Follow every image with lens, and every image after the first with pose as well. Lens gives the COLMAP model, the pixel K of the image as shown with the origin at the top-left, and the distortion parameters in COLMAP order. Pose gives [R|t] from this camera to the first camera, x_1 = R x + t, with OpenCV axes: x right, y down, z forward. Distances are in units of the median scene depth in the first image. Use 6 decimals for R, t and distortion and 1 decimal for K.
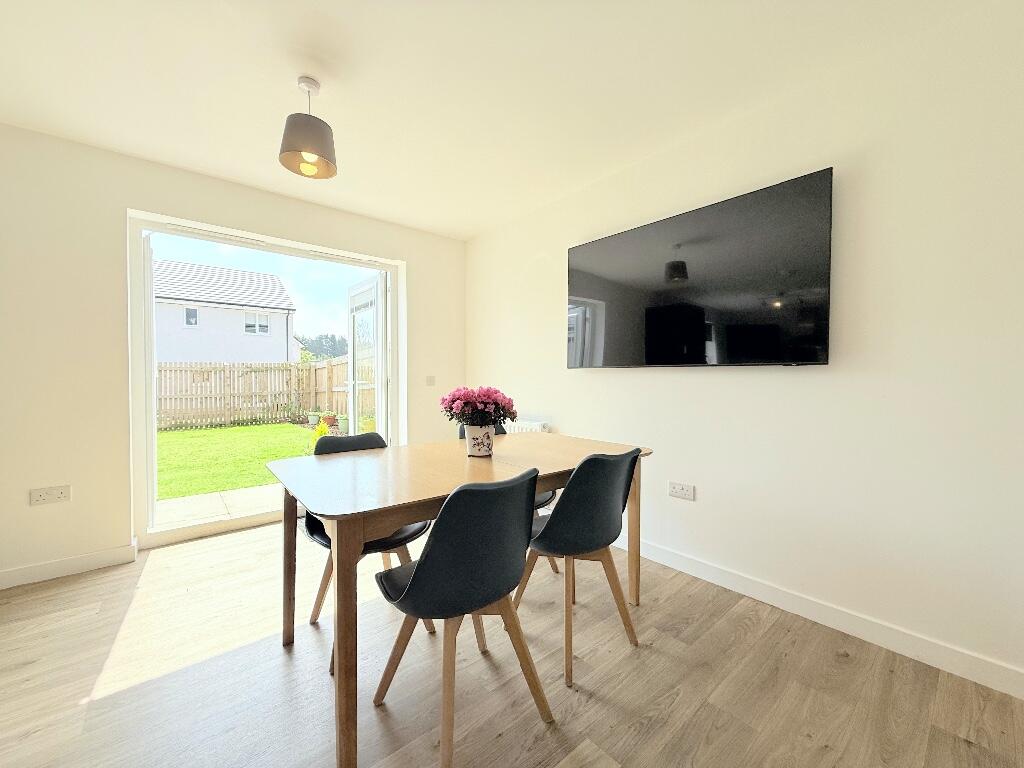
lens RADIAL K [[403.2, 0, 506.7], [0, 403.2, 384.4], [0, 0, 1]] dist [-0.000627, 0.000252]
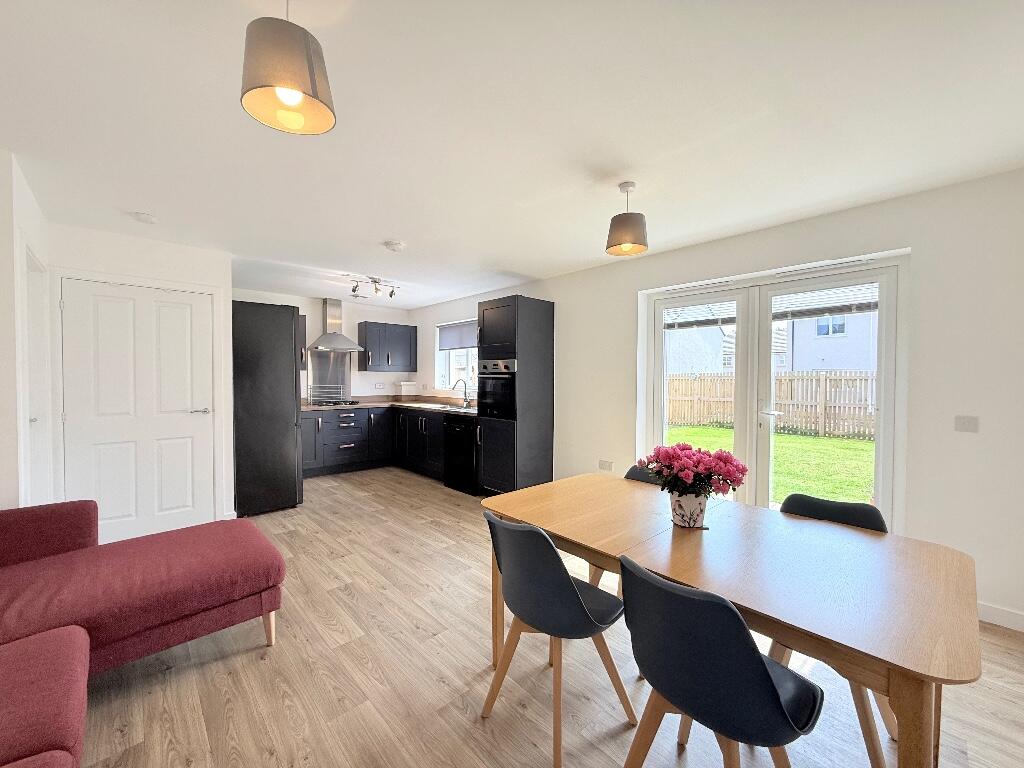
lens RADIAL K [[408.7, 0, 512.0], [0, 408.7, 384.0], [0, 0, 1]] dist [-0.018774, 0.000167]
pose [[0.054328, 0.019294, -0.998337, 0.496720], [-0.022597, 0.999581, 0.018089, -0.085742], [0.998267, 0.021576, 0.054742, 0.374319]]
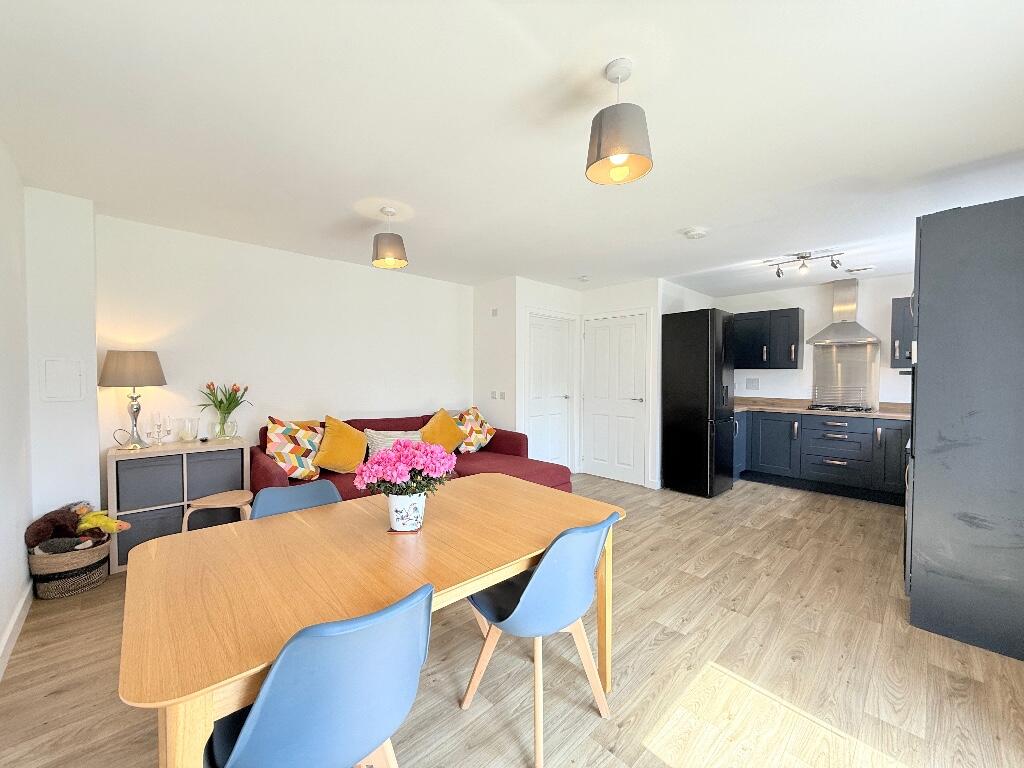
lens RADIAL K [[405.9, 0, 512.0], [0, 405.9, 384.0], [0, 0, 1]] dist [-0.001810, 0.000273]
pose [[-0.997961, -0.001347, -0.063808, -0.149768], [-0.003919, 0.999184, 0.040195, -0.093241], [0.063702, 0.040363, -0.997152, 1.167716]]
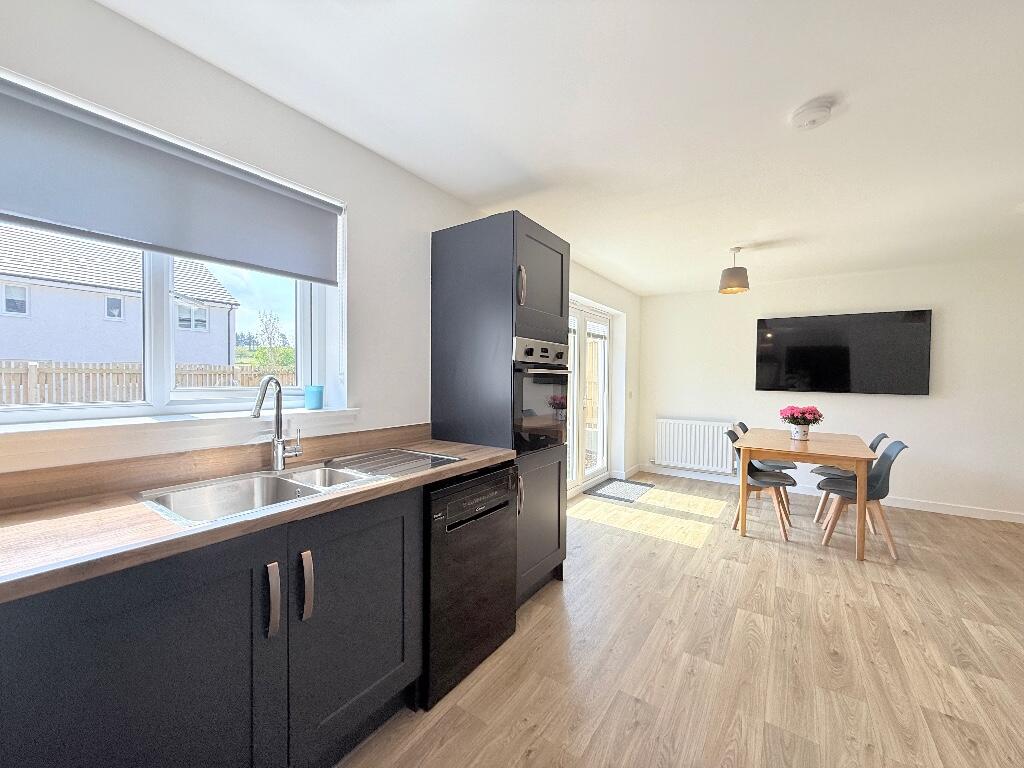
lens RADIAL K [[405.9, 0, 512.0], [0, 405.9, 384.0], [0, 0, 1]] dist [-0.001810, 0.000273]
pose [[0.965159, 0.007067, 0.261569, -1.294248], [-0.006790, 0.999975, -0.001962, -0.057757], [-0.261576, 0.000117, 0.965183, -0.373825]]
